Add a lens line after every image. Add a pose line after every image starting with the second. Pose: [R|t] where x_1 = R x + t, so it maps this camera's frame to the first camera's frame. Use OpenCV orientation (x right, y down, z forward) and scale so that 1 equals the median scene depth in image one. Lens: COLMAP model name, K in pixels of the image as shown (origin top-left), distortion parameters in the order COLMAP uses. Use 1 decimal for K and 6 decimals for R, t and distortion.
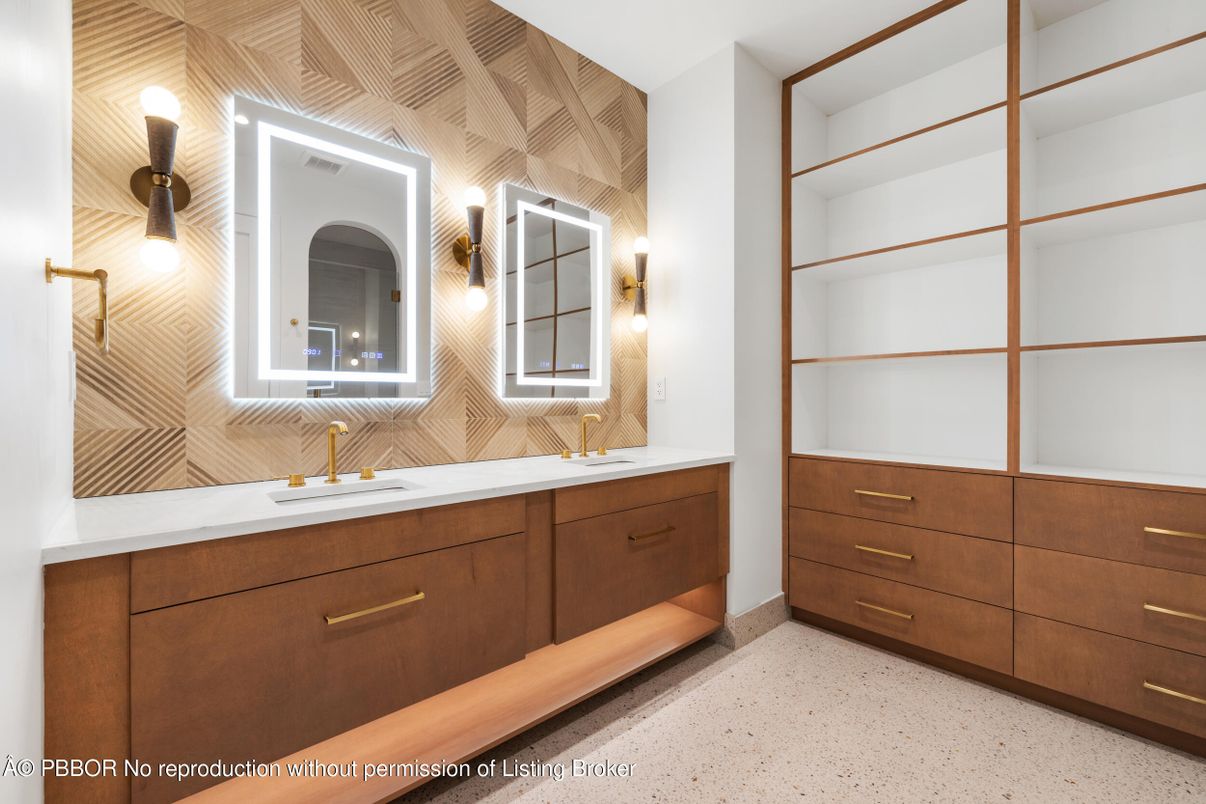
lens RADIAL K [[455.3, 0, 601.3], [0, 455.3, 395.5], [0, 0, 1]] dist [0.000236, 0.000023]
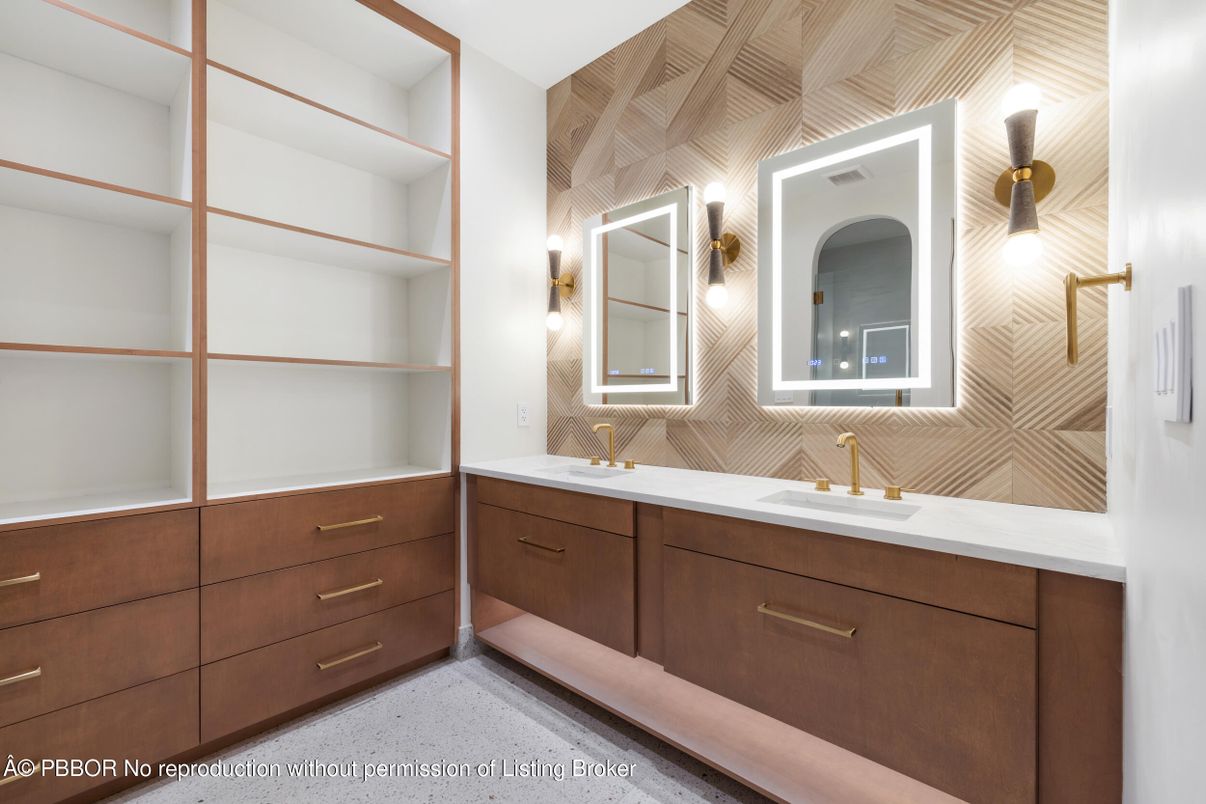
lens RADIAL K [[512.4, 0, 604.3], [0, 512.4, 397.5], [0, 0, 1]] dist [-0.000395, -0.000030]
pose [[0.125629, -0.013272, -0.991989, 0.473663], [0.002030, 0.999912, -0.013121, -0.000326], [0.992075, -0.000365, 0.125645, 0.367582]]
